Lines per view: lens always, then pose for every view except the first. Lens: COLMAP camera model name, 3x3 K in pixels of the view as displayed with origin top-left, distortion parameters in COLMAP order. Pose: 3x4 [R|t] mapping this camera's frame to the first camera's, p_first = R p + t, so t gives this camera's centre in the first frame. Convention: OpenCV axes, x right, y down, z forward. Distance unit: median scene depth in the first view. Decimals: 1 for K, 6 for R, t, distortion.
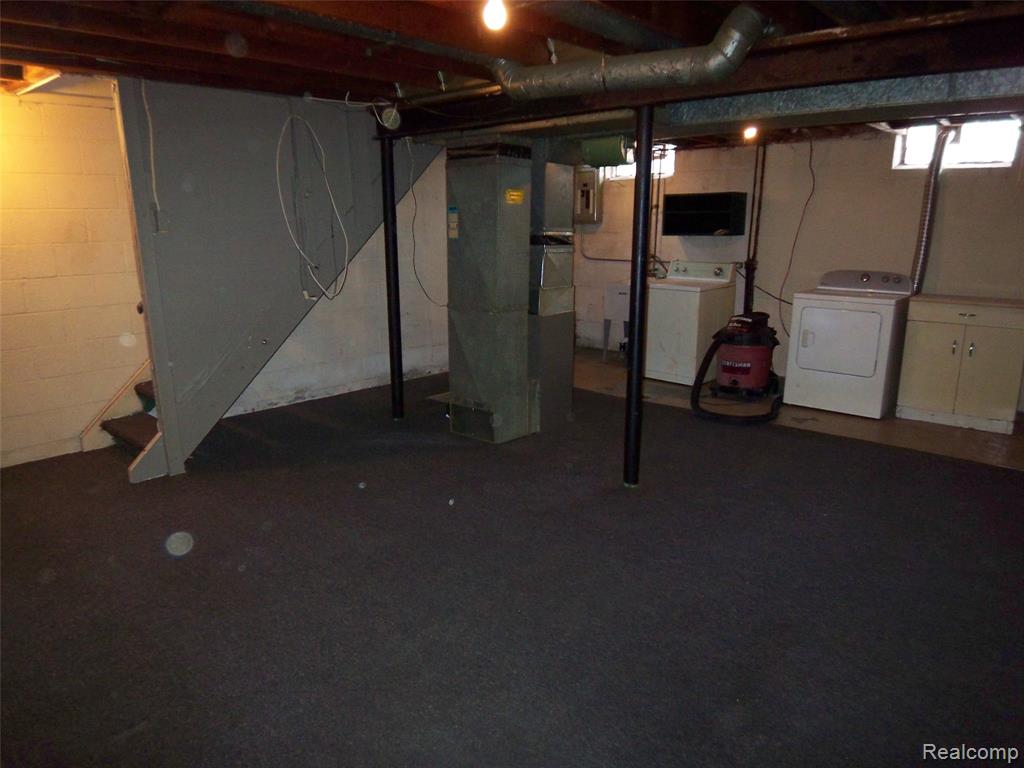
lens RADIAL K [[694.6, 0, 512.0], [0, 694.6, 384.0], [0, 0, 1]] dist [-0.009732, -0.034415]
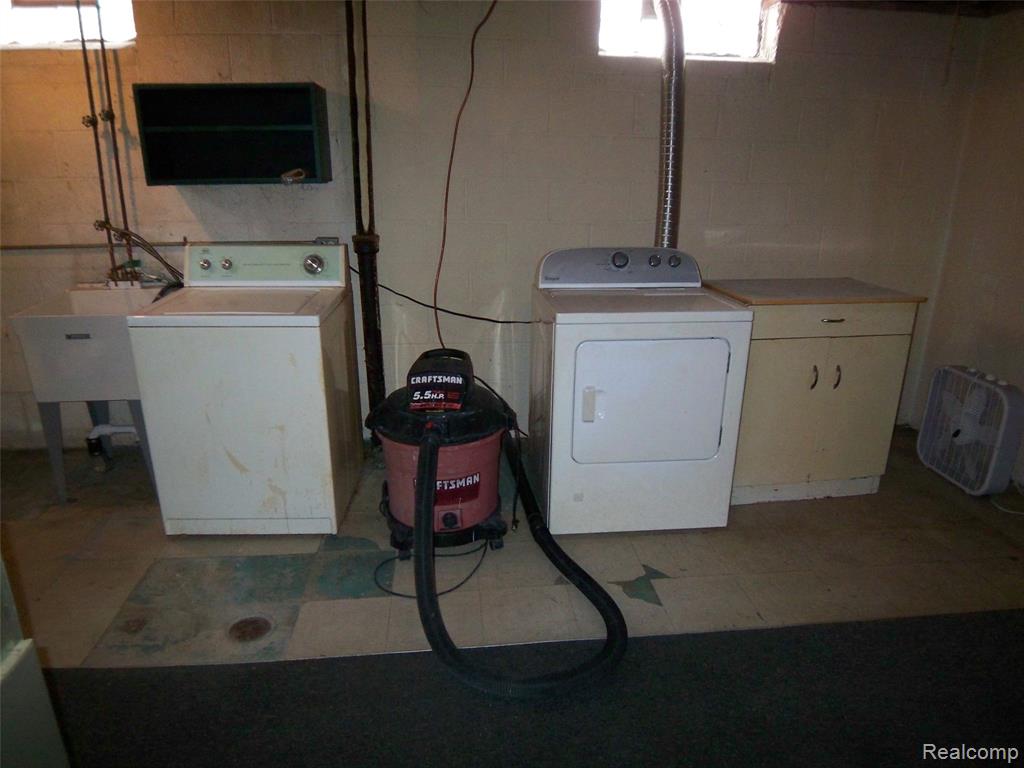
lens RADIAL K [[694.6, 0, 512.0], [0, 694.6, 384.0], [0, 0, 1]] dist [-0.009732, -0.034415]
pose [[0.676128, -0.219919, 0.703198, 0.047788], [0.160204, 0.975461, 0.151030, -0.132221], [-0.719156, 0.010540, 0.694768, 0.586584]]
